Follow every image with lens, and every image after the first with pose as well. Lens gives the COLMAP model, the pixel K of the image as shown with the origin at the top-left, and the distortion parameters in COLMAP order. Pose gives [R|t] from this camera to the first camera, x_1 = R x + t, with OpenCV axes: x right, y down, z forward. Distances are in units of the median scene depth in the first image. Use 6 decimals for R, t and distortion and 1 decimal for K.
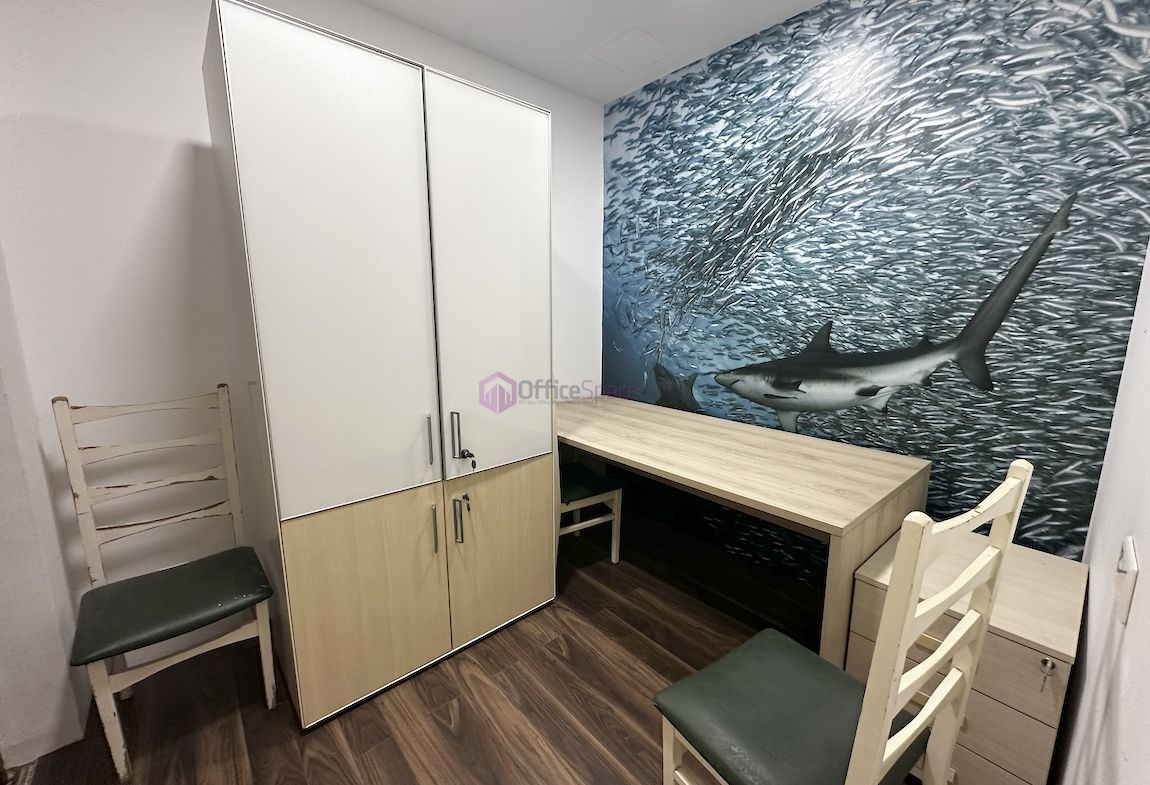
lens RADIAL K [[457.6, 0, 577.4], [0, 457.6, 395.1], [0, 0, 1]] dist [-0.003229, -0.000334]
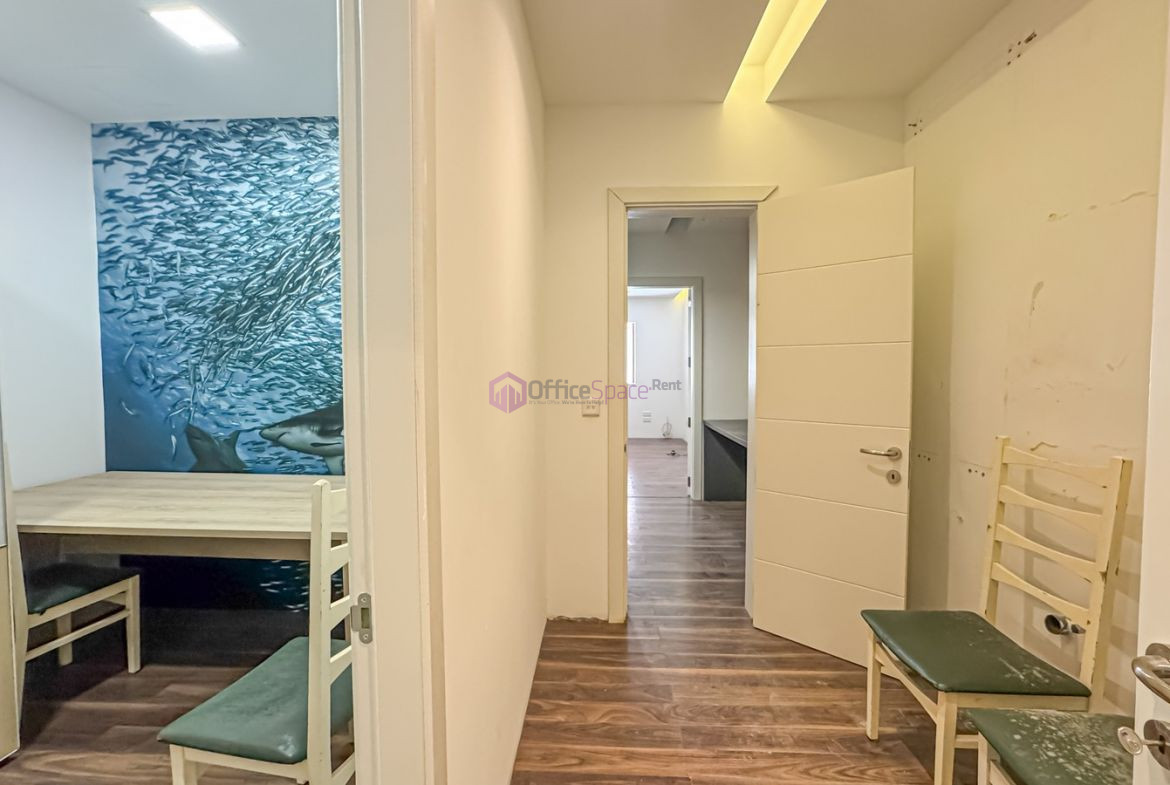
lens RADIAL K [[509.0, 0, 591.3], [0, 509.0, 393.6], [0, 0, 1]] dist [-0.035446, 0.014226]
pose [[0.697491, -0.034657, 0.715755, 0.035039], [0.130388, 0.988294, -0.079208, 0.059514], [-0.704632, 0.148572, 0.693845, -0.262309]]
